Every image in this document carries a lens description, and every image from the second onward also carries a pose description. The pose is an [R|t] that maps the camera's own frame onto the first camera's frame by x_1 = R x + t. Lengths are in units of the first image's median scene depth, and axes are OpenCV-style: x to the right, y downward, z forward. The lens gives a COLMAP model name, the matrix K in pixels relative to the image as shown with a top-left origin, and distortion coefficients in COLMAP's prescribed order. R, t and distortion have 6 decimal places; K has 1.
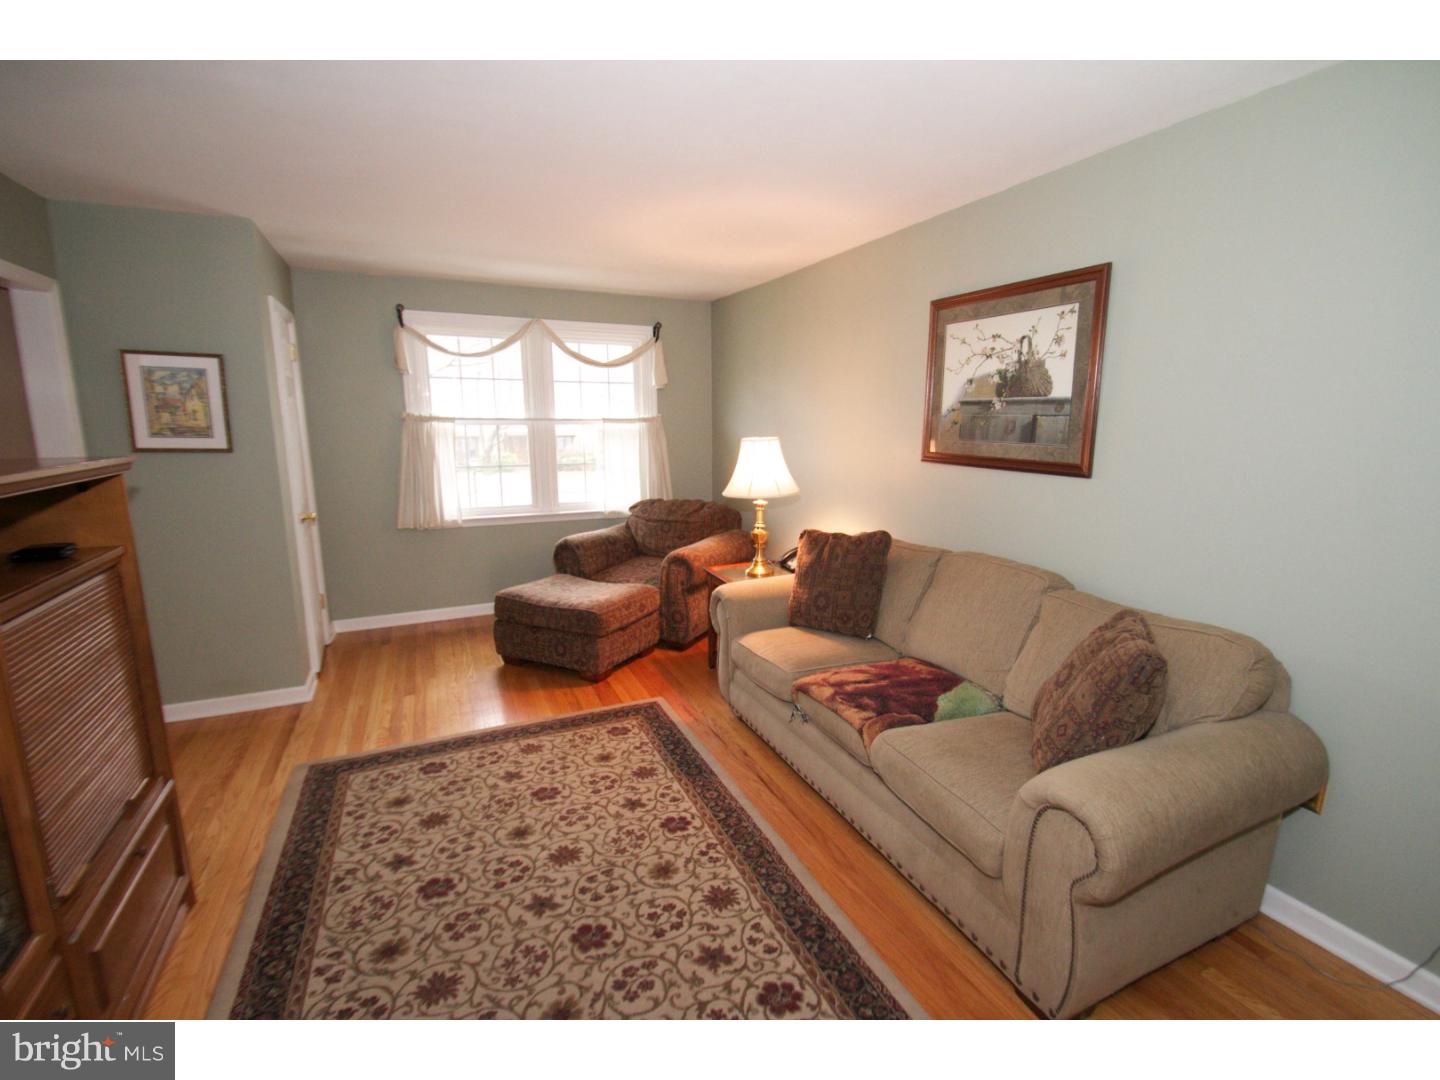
lens RADIAL K [[669.6, 0, 757.8], [0, 669.6, 541.6], [0, 0, 1]] dist [-0.000001, -0.002176]
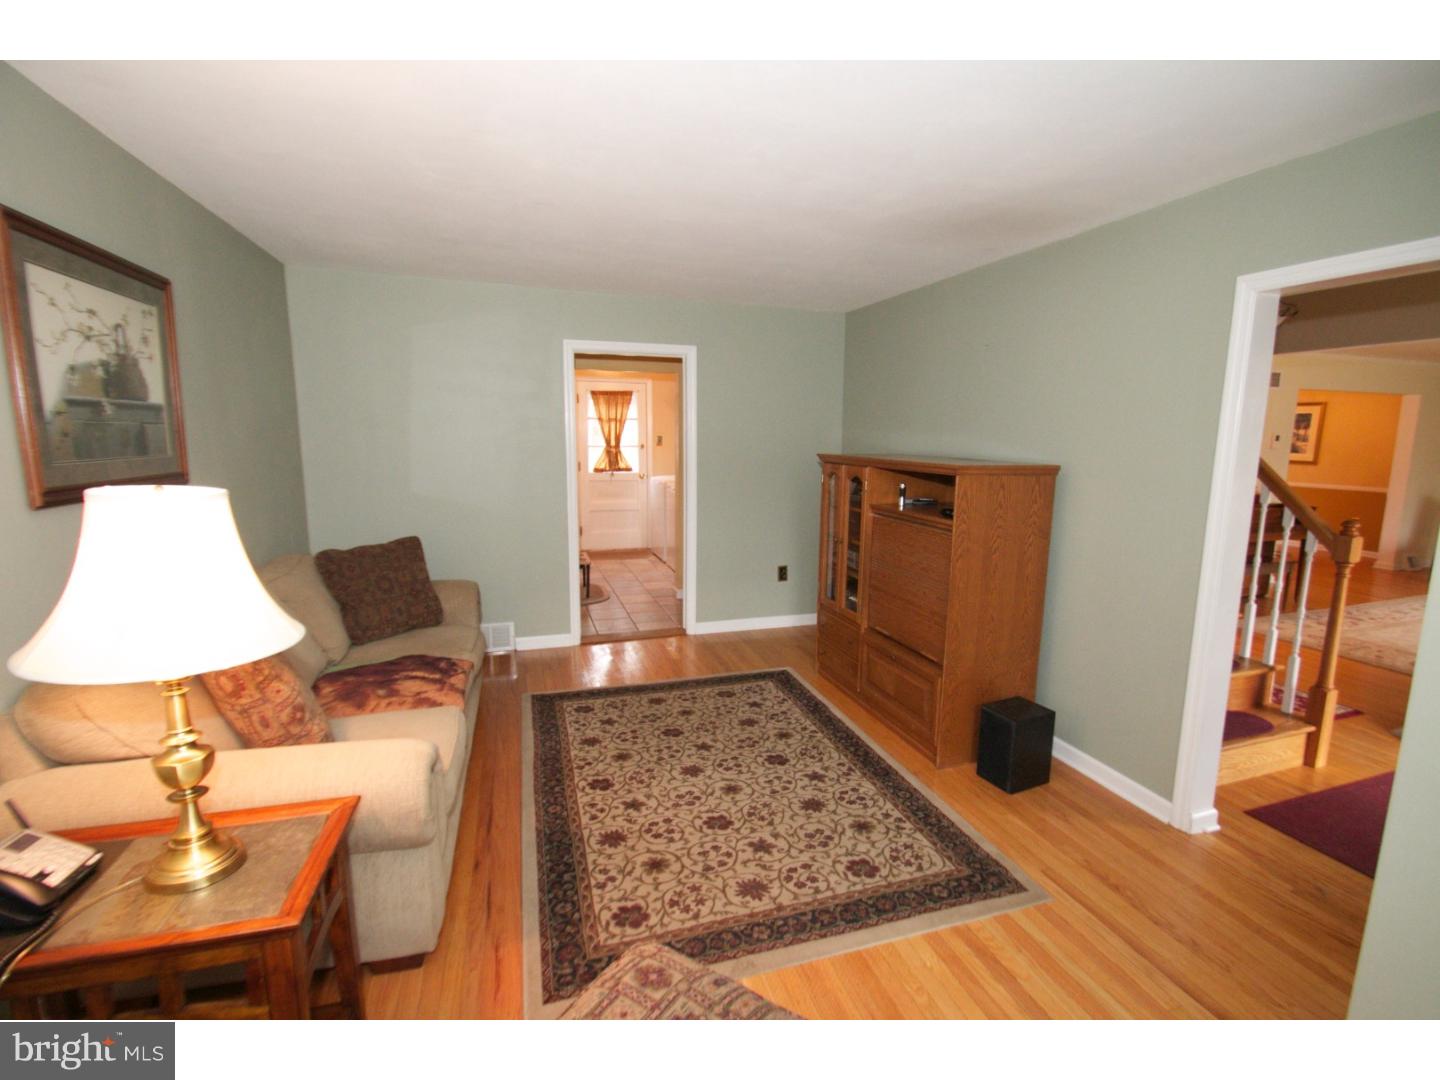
lens RADIAL K [[669.6, 0, 757.6], [0, 669.6, 540.9], [0, 0, 1]] dist [-0.000001, -0.002176]
pose [[-0.993266, -0.037798, 0.109515, -0.461404], [0.001325, 0.941513, 0.336973, -0.332431], [-0.115847, 0.334849, -0.935123, 1.754370]]
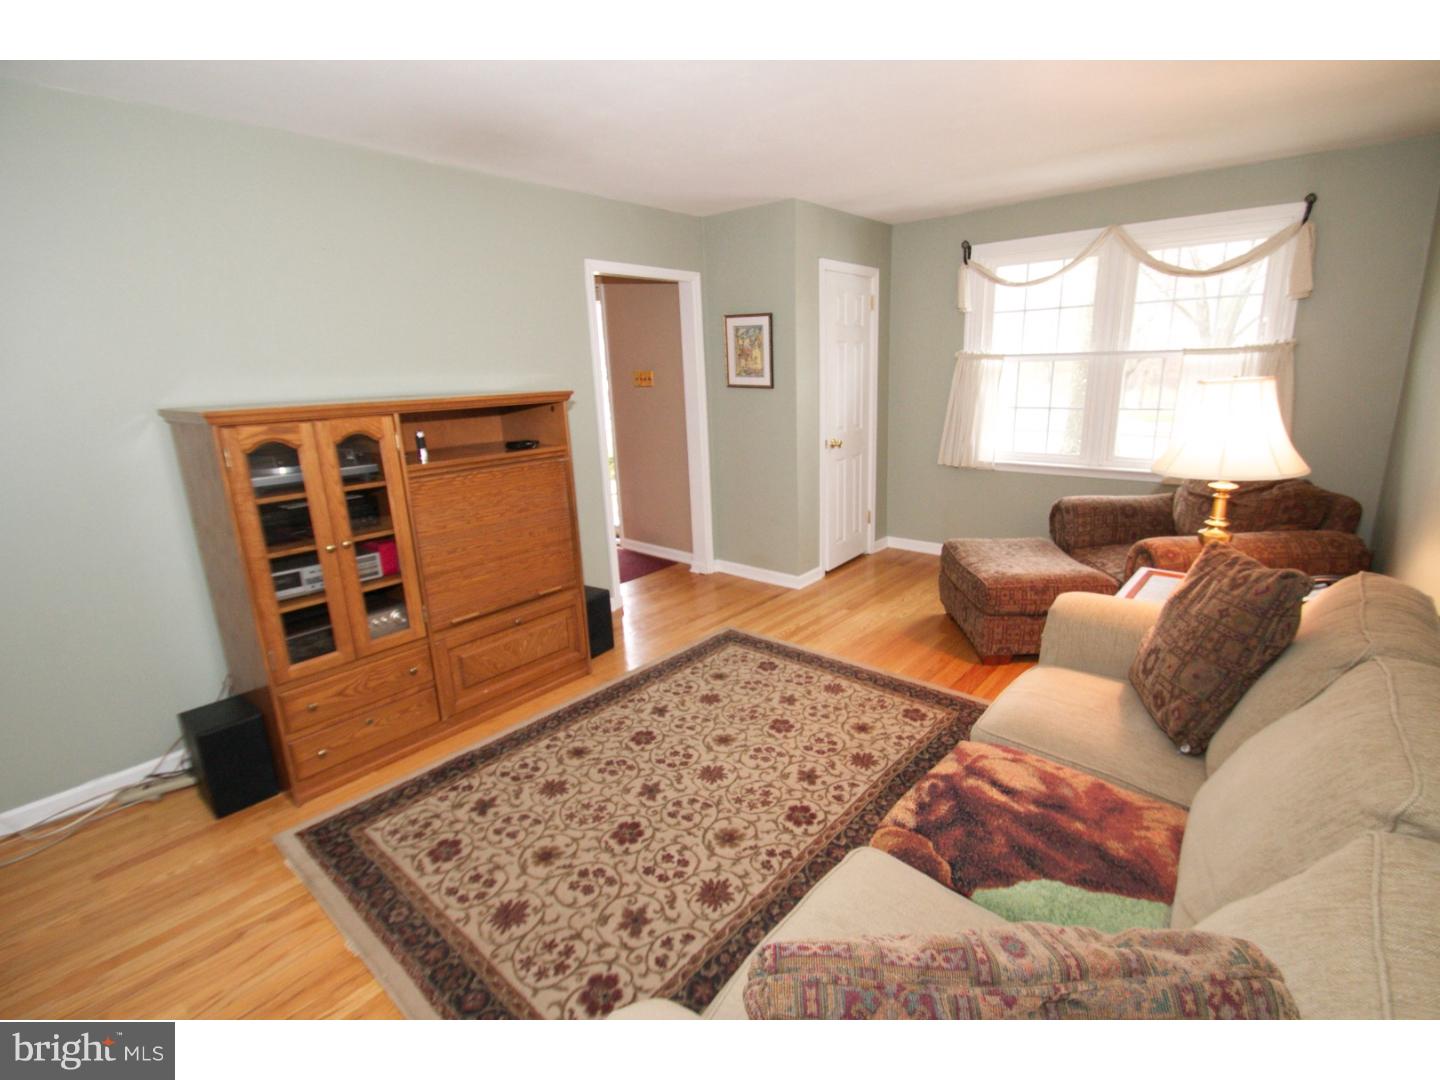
lens RADIAL K [[669.6, 0, 749.1], [0, 669.6, 543.3], [0, 0, 1]] dist [-0.000001, -0.002176]
pose [[0.410970, 0.219957, -0.884716, 0.521255], [-0.134416, 0.974470, 0.179832, -0.081465], [0.901685, 0.045014, 0.430043, 0.489853]]
